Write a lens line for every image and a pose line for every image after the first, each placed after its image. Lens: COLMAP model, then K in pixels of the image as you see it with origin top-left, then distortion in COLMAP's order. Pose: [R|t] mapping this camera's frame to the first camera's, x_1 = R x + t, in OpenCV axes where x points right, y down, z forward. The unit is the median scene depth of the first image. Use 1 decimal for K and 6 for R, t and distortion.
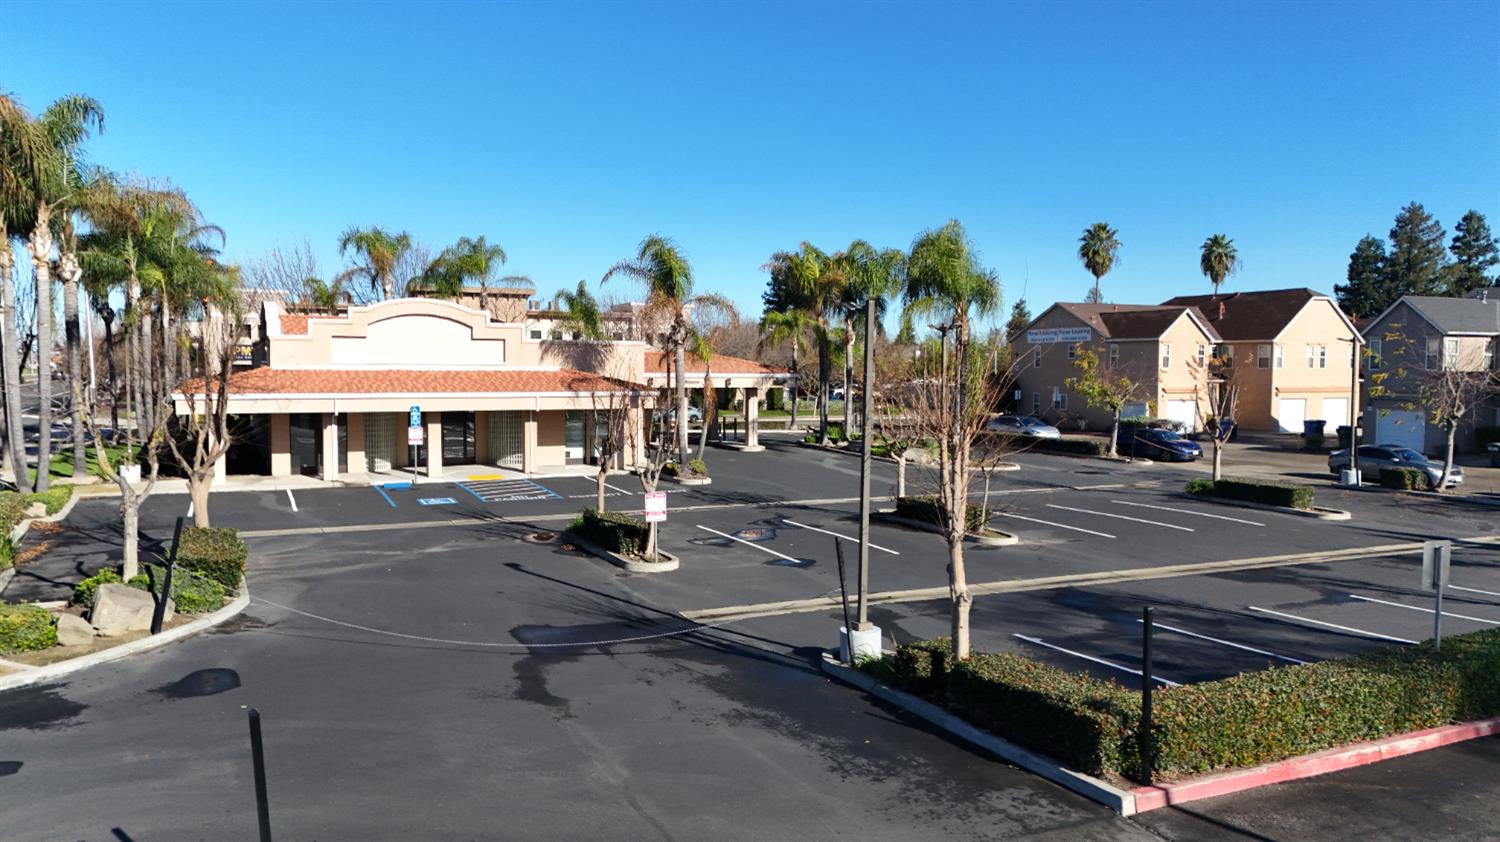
lens RADIAL K [[1099.6, 0, 752.2], [0, 1099.6, 422.1], [0, 0, 1]] dist [0.079791, -0.082811]
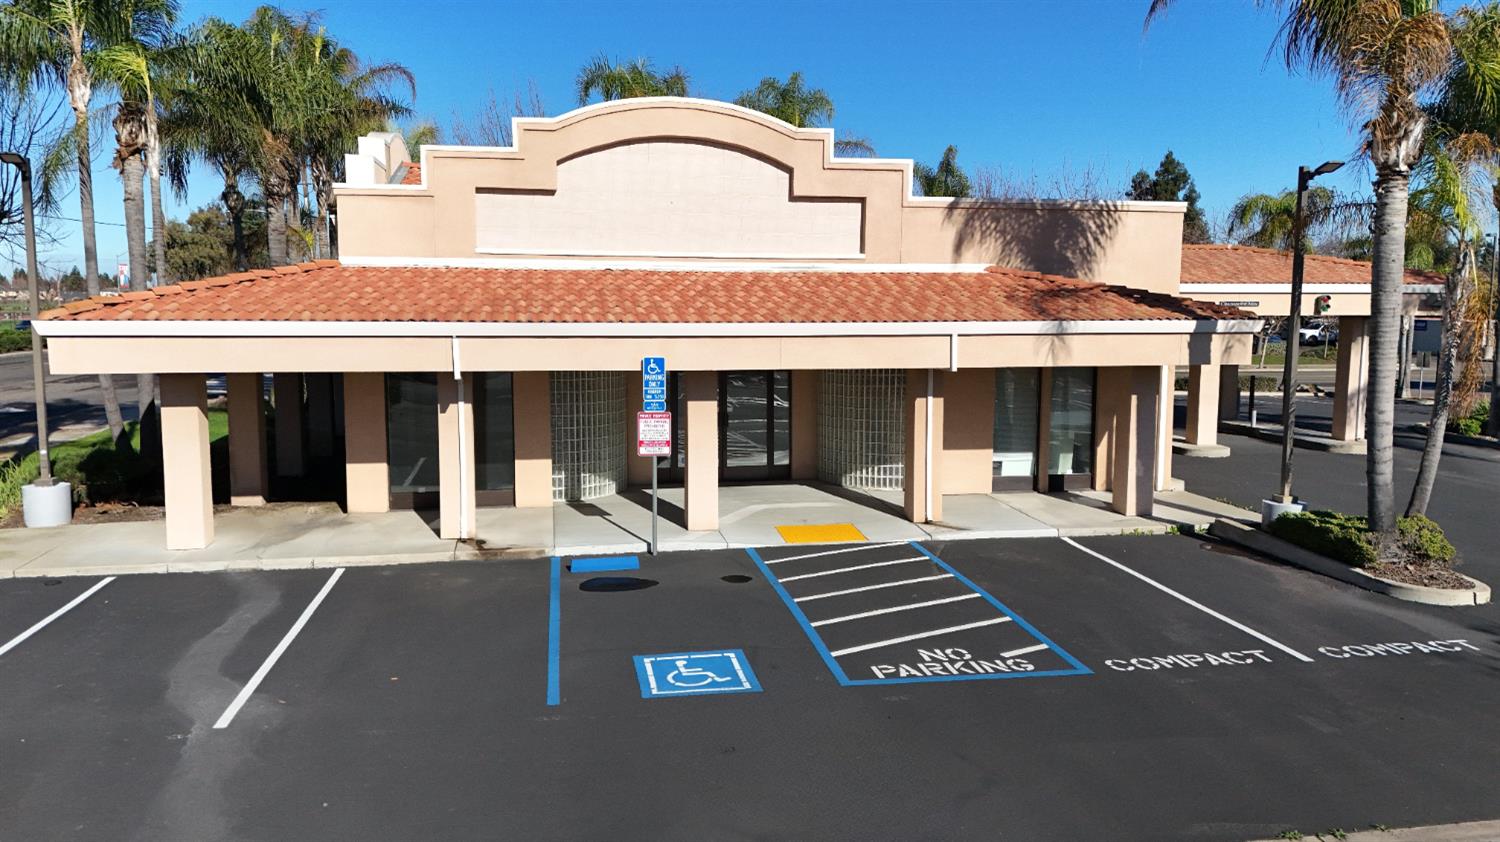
lens RADIAL K [[1099.6, 0, 752.2], [0, 1099.6, 422.1], [0, 0, 1]] dist [0.079791, -0.082811]
pose [[0.966553, 0.027044, -0.255036, -0.159852], [-0.012687, 0.998249, 0.057772, -0.013529], [0.256152, -0.052604, 0.965204, 0.590271]]
